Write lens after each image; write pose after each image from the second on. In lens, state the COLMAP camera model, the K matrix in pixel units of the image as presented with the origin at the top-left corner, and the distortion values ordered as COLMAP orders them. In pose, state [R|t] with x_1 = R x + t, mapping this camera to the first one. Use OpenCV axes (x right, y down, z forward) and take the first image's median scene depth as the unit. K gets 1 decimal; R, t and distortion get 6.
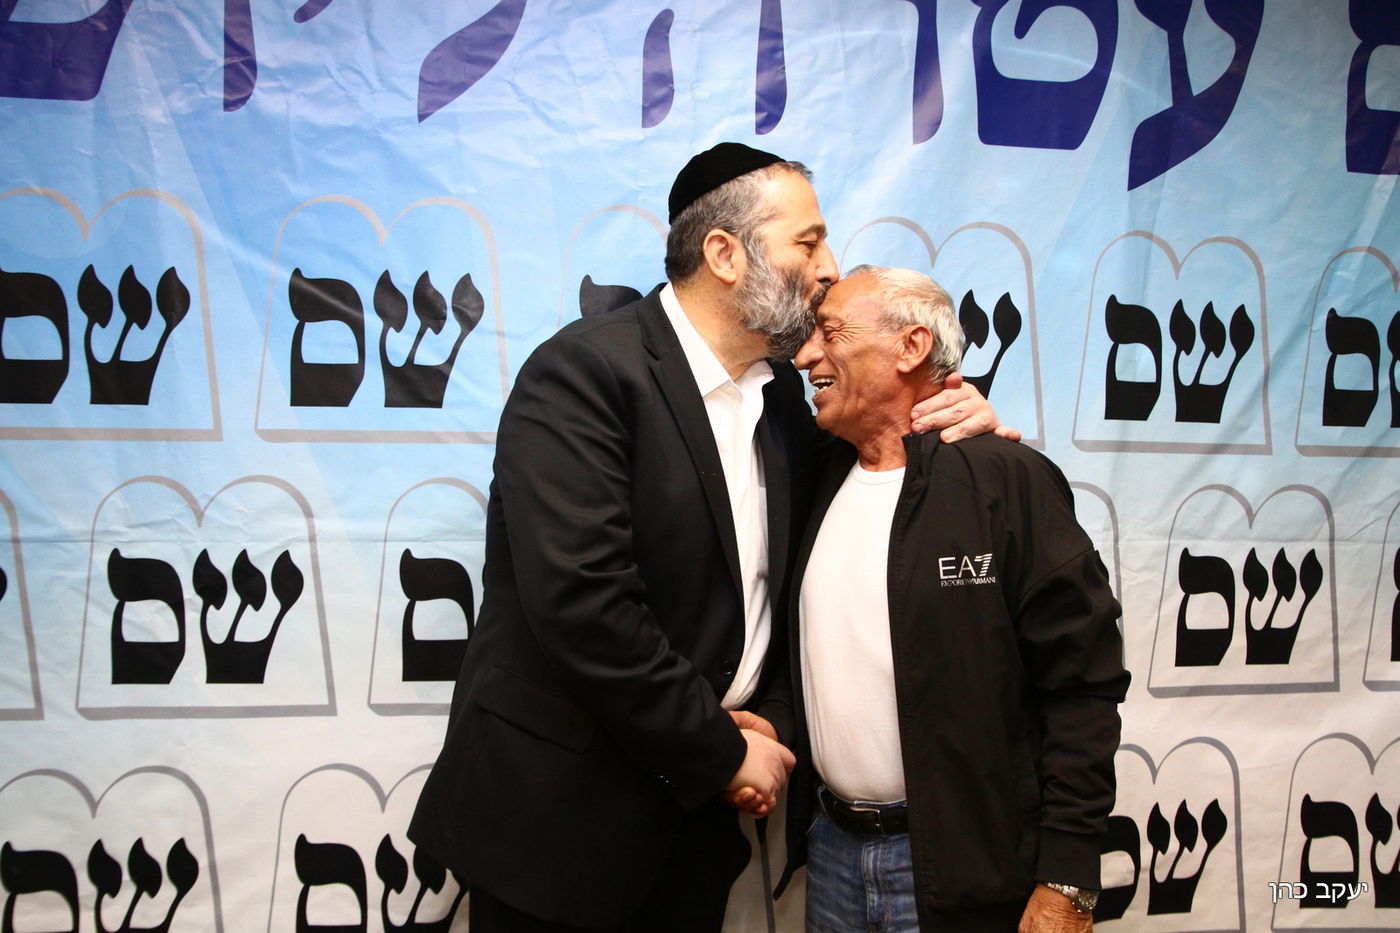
lens RADIAL K [[1117.5, 0, 662.4], [0, 1117.5, 499.1], [0, 0, 1]] dist [-0.118024, 0.098399]
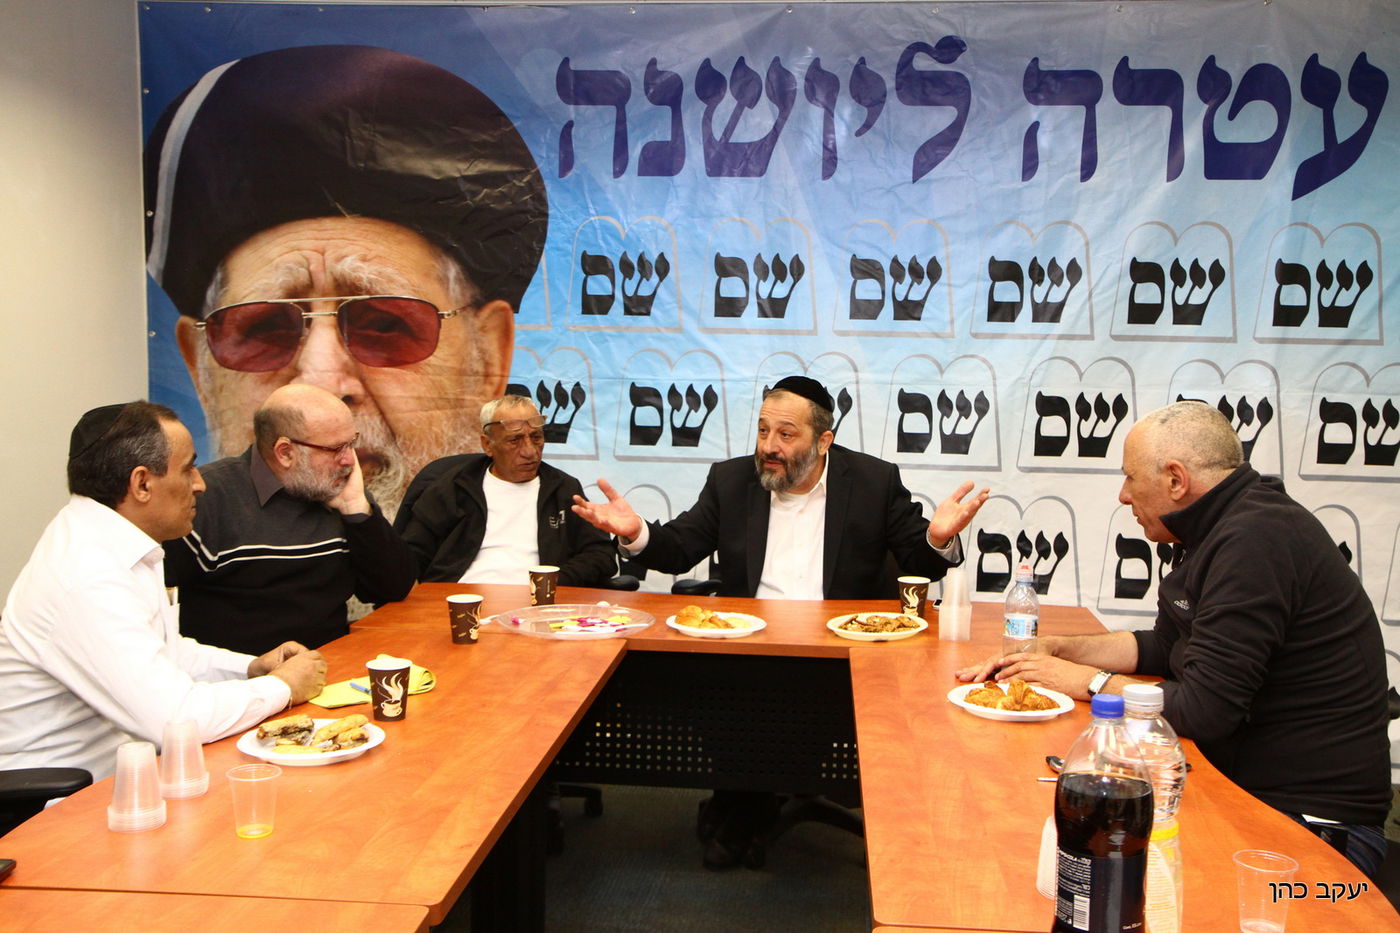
lens RADIAL K [[1500.9, 0, 710.3], [0, 1500.9, 472.7], [0, 0, 1]] dist [-0.000512, 0.031608]
pose [[0.971586, 0.026270, -0.235224, 0.085728], [-0.018033, 0.999149, 0.037104, 0.102573], [0.235999, -0.031808, 0.971233, -1.777577]]
